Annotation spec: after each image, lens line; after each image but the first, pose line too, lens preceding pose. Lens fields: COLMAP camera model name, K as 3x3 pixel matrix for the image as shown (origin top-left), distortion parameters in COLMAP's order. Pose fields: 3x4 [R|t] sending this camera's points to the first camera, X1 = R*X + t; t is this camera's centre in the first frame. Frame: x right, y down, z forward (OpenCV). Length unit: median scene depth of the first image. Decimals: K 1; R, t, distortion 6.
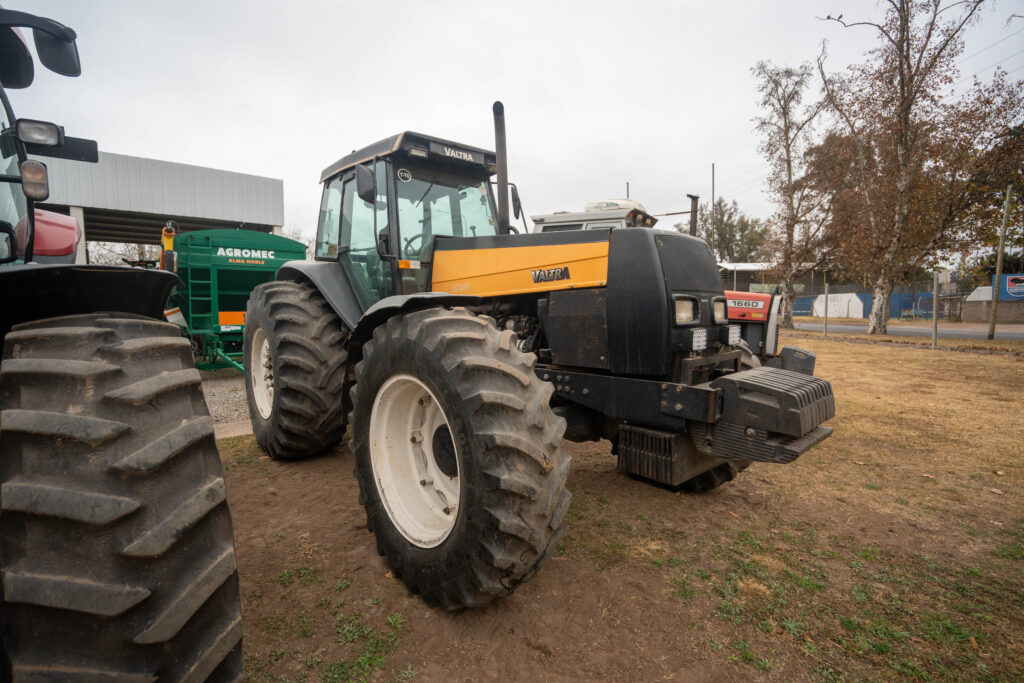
lens RADIAL K [[470.6, 0, 512.0], [0, 470.6, 341.5], [0, 0, 1]] dist [-0.061942, 0.025032]
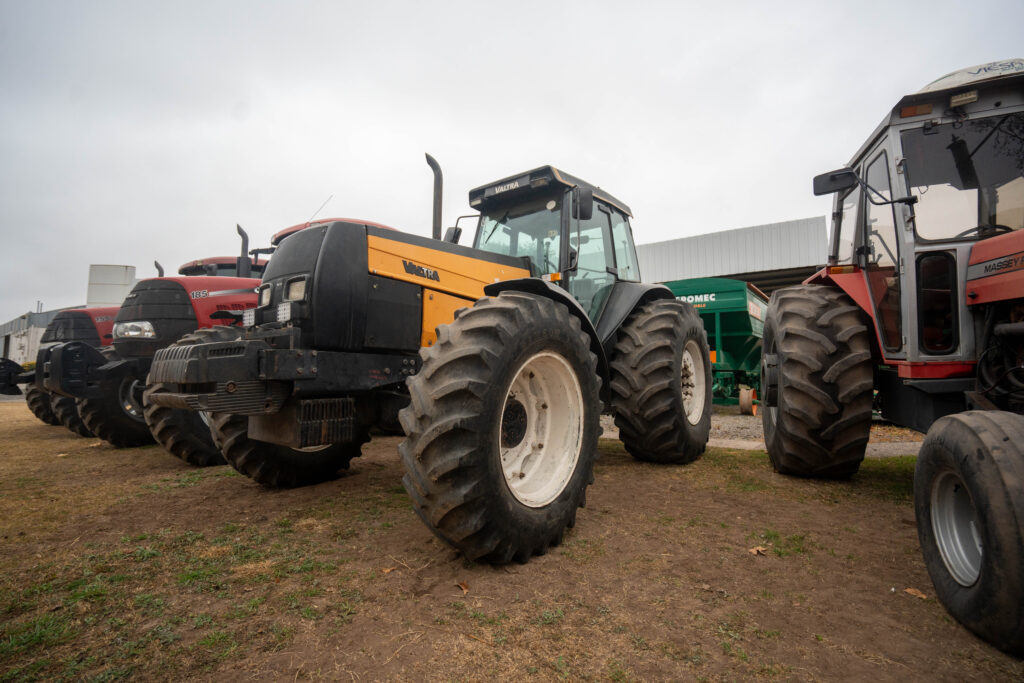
lens RADIAL K [[470.2, 0, 512.7], [0, 470.2, 339.6], [0, 0, 1]] dist [-0.063697, 0.026455]
pose [[0.208552, -0.062020, -0.976043, 0.975416], [-0.069768, 0.994501, -0.078100, 0.056284], [0.975520, 0.084384, 0.203078, 0.809313]]
